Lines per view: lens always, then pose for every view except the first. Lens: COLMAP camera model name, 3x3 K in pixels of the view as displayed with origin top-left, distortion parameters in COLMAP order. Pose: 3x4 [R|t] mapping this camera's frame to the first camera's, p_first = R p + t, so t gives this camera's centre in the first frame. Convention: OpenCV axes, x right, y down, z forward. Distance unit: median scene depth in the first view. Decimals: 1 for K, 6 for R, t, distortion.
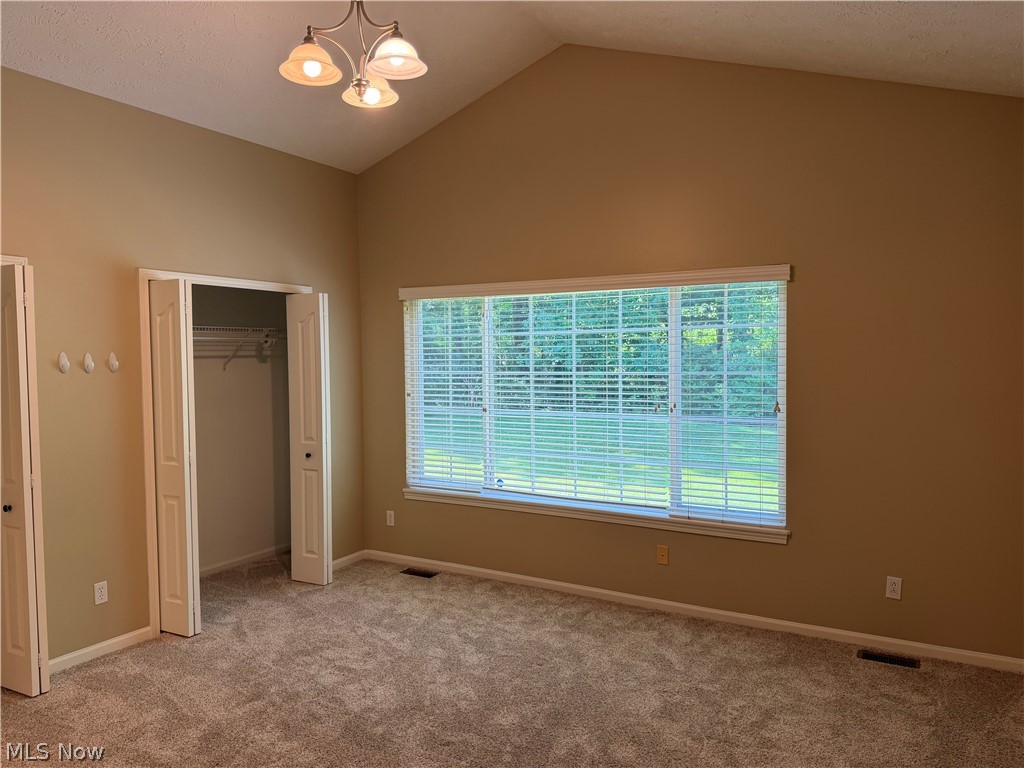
lens RADIAL K [[717.1, 0, 512.0], [0, 717.1, 384.0], [0, 0, 1]] dist [0.087645, -0.143030]
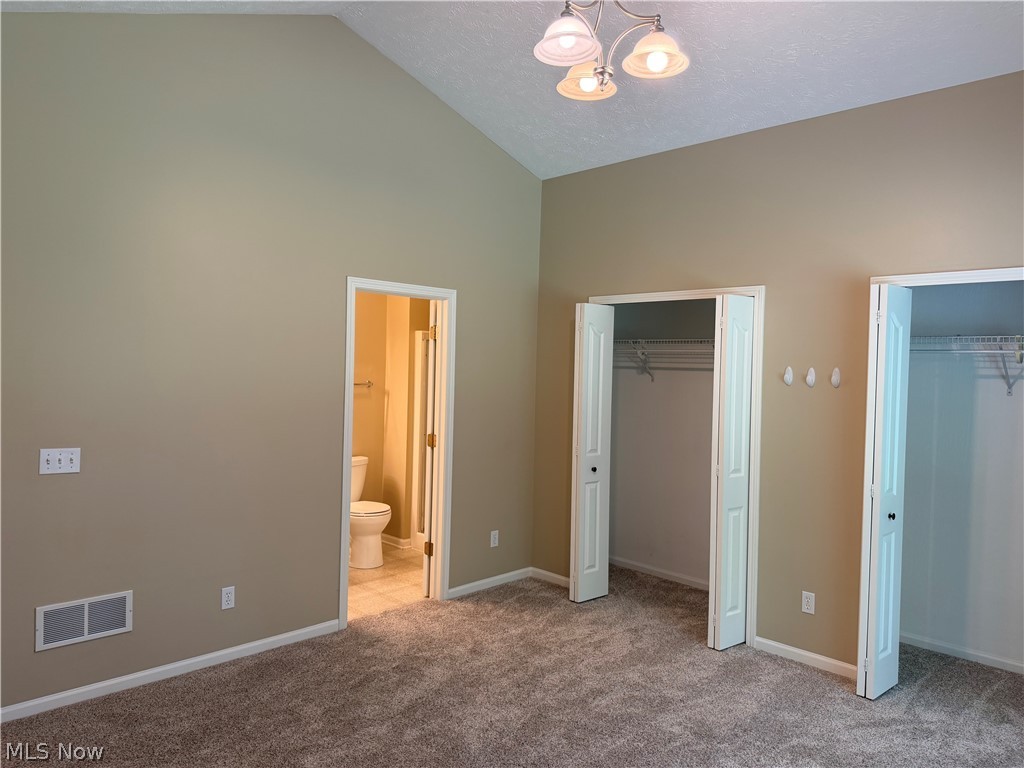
lens RADIAL K [[717.1, 0, 512.0], [0, 717.1, 384.0], [0, 0, 1]] dist [0.087645, -0.143030]
pose [[-0.272249, 0.036278, -0.961543, 0.665476], [-0.057753, 0.996871, 0.053963, -0.062080], [0.960492, 0.070223, -0.269302, 1.107880]]
